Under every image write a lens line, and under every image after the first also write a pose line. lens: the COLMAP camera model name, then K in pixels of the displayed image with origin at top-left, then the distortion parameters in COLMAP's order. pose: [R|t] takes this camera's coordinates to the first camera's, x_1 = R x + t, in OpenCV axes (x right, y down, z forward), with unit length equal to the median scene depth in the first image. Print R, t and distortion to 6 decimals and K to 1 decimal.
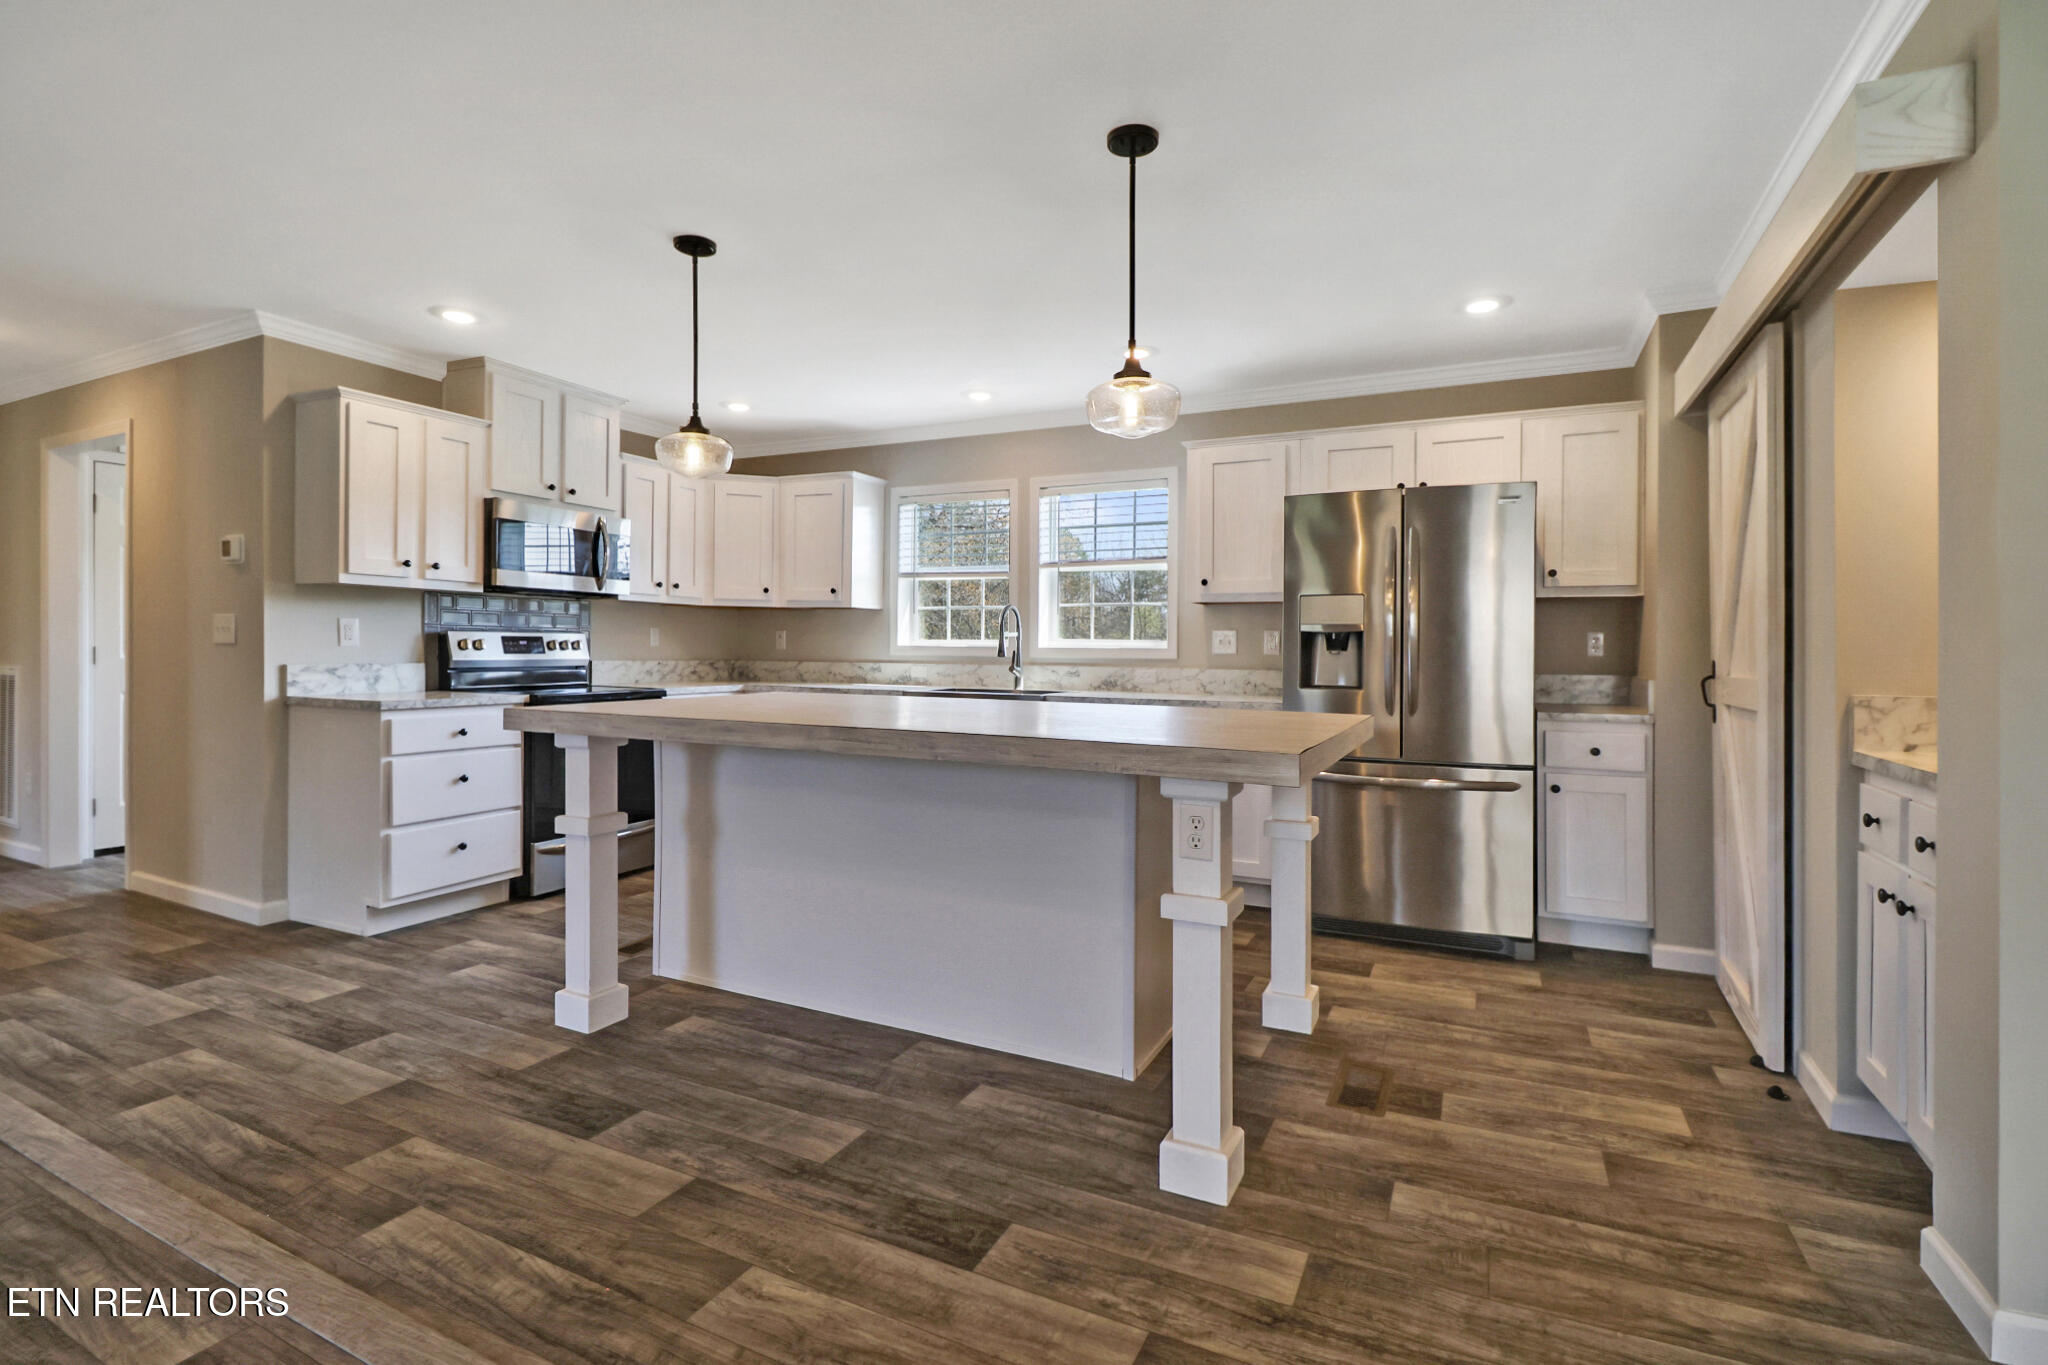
lens RADIAL K [[963.0, 0, 1020.7], [0, 963.0, 640.4], [0, 0, 1]] dist [0.000144, 0.000111]
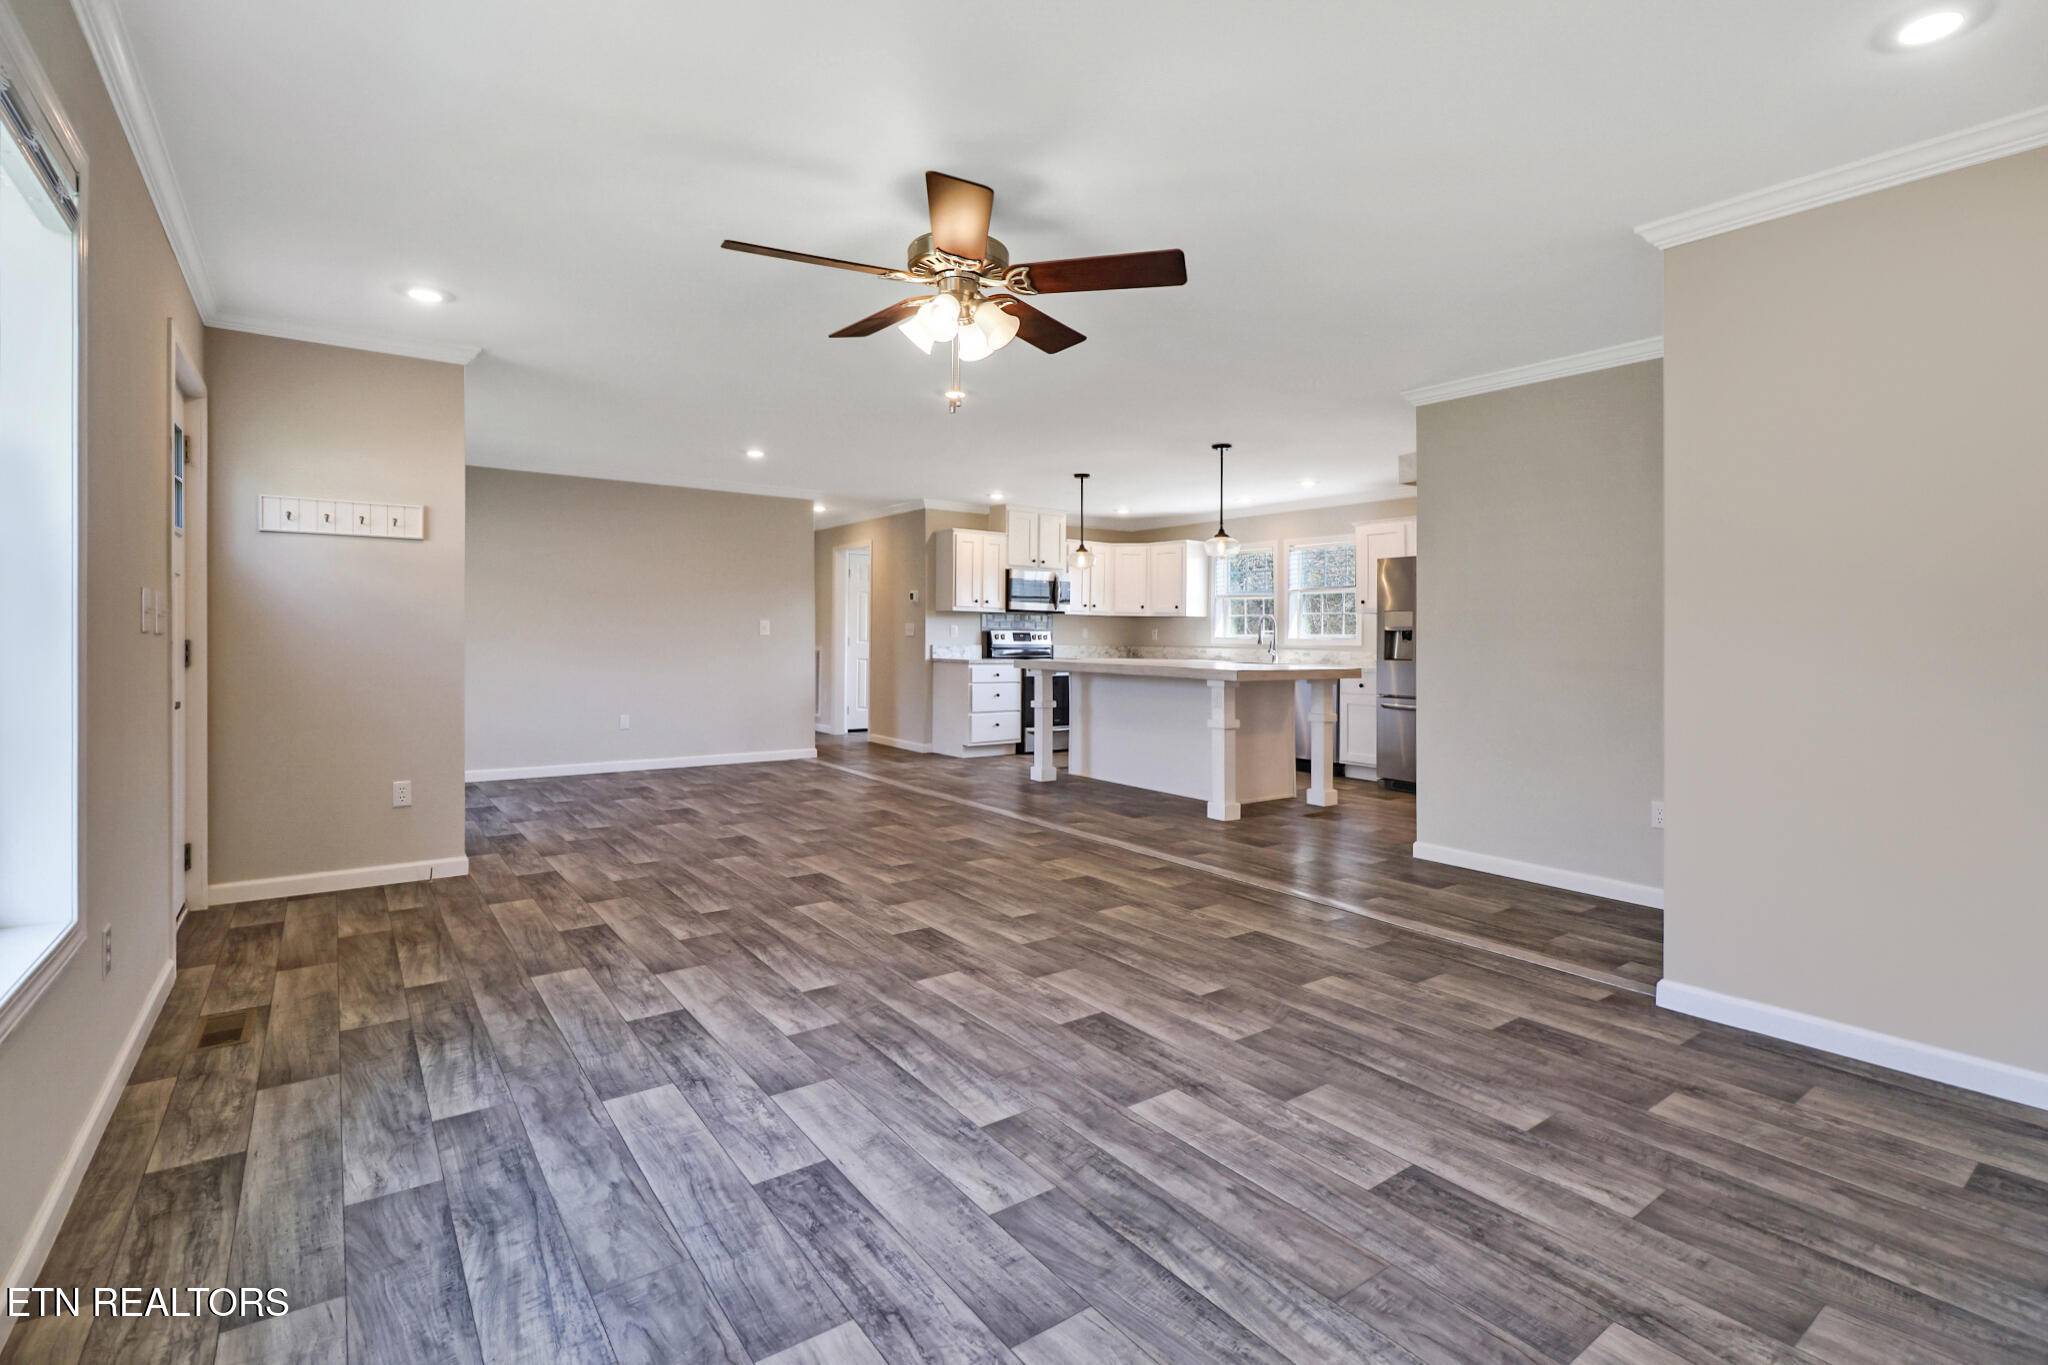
lens RADIAL K [[963.0, 0, 1020.7], [0, 963.0, 640.4], [0, 0, 1]] dist [0.000144, 0.000111]
pose [[0.884169, 0.001689, -0.467164, 0.481010], [-0.000746, 0.999997, 0.002204, 0.008030], [0.467167, -0.001600, 0.884168, -0.892157]]
